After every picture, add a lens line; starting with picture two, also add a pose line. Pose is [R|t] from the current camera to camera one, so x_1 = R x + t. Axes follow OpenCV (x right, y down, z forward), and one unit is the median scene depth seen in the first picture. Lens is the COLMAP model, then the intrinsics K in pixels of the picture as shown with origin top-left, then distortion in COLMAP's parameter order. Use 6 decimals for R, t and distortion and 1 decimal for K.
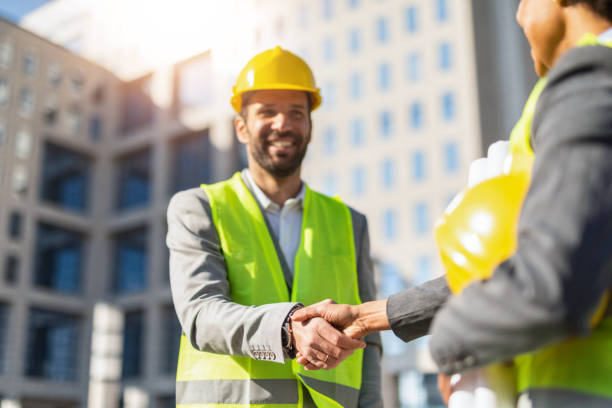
lens RADIAL K [[1080.8, 0, 304.6], [0, 1080.8, 204.6], [0, 0, 1]] dist [0.010892, 1.626356]
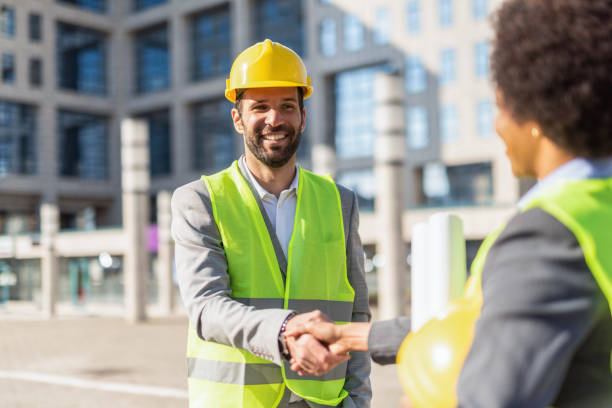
lens RADIAL K [[1080.8, 0, 304.6], [0, 1080.8, 204.6], [0, 0, 1]] dist [0.010892, 1.626356]
pose [[0.999276, -0.026567, -0.027217, 0.035846], [0.031580, 0.978364, 0.204468, -0.211541], [0.021196, -0.205180, 0.978495, -0.053924]]
